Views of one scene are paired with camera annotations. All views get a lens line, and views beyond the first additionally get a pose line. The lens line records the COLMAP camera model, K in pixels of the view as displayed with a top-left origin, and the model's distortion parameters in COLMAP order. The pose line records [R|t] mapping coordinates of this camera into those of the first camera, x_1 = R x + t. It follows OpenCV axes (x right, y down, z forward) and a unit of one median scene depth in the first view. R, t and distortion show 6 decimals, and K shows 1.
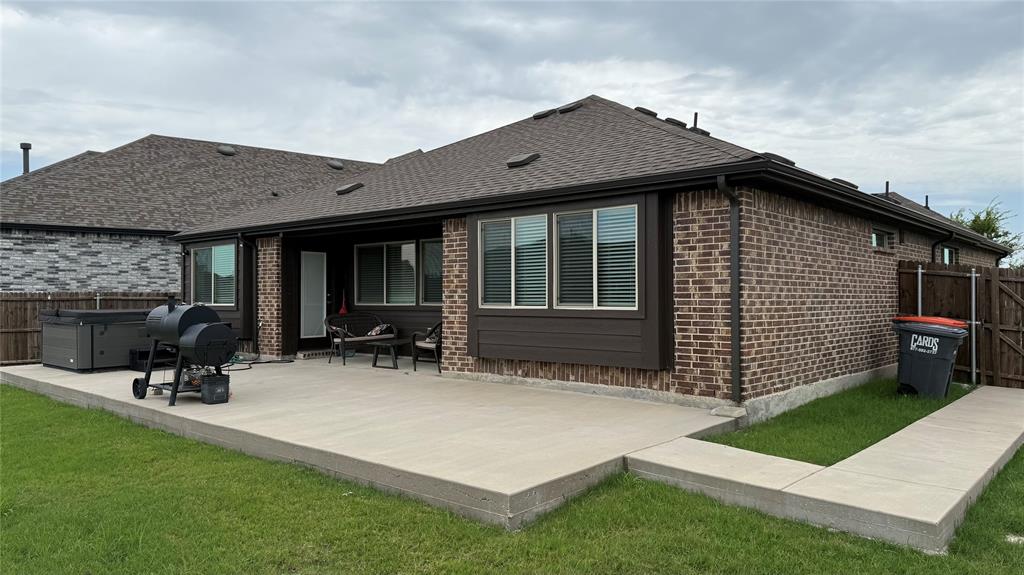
lens RADIAL K [[721.7, 0, 512.4], [0, 721.7, 290.4], [0, 0, 1]] dist [0.041058, -0.013966]
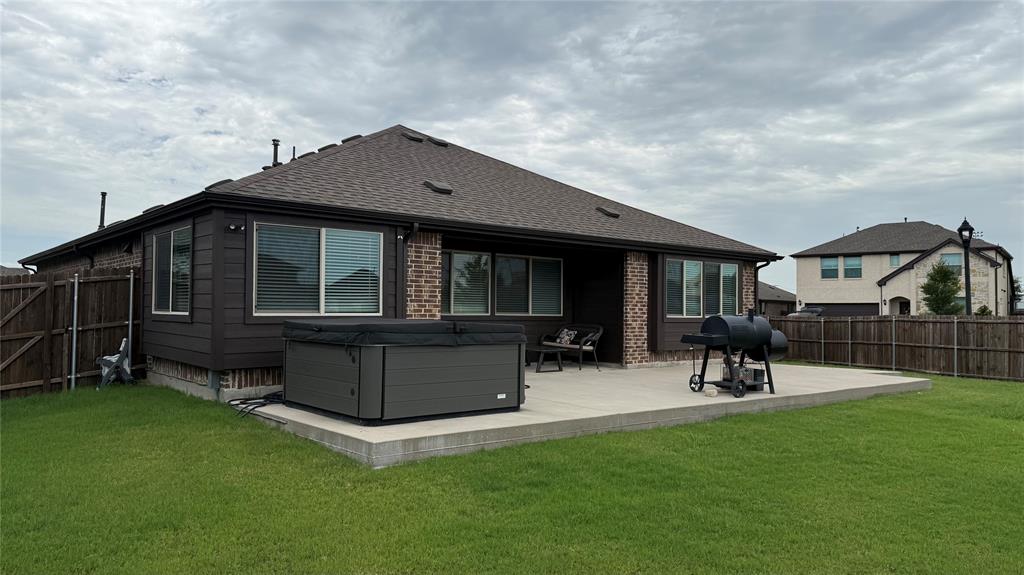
lens RADIAL K [[721.7, 0, 513.3], [0, 721.7, 286.7], [0, 0, 1]] dist [0.041058, -0.013966]
pose [[0.161095, 0.036164, 0.986276, -0.748416], [-0.024053, 0.999175, -0.032708, 0.008445], [-0.986646, -0.018453, 0.161832, 0.511878]]
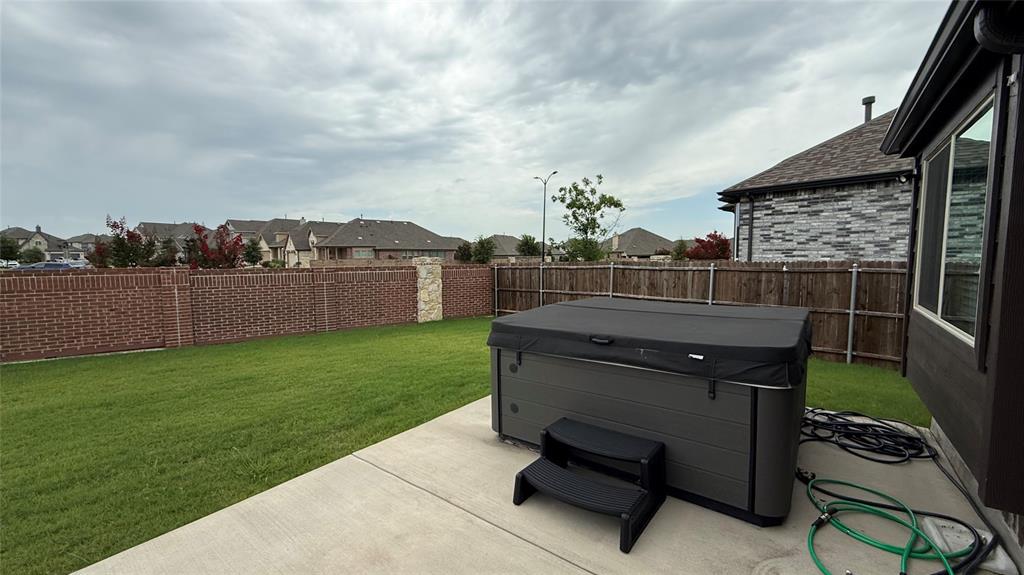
lens RADIAL K [[407.0, 0, 511.1], [0, 407.0, 285.6], [0, 0, 1]] dist [-0.000096, -0.000050]
pose [[0.063739, 0.075273, -0.995124, -0.197416], [0.016682, 0.996932, 0.076478, -0.009819], [0.997827, -0.021476, 0.062287, 0.639071]]
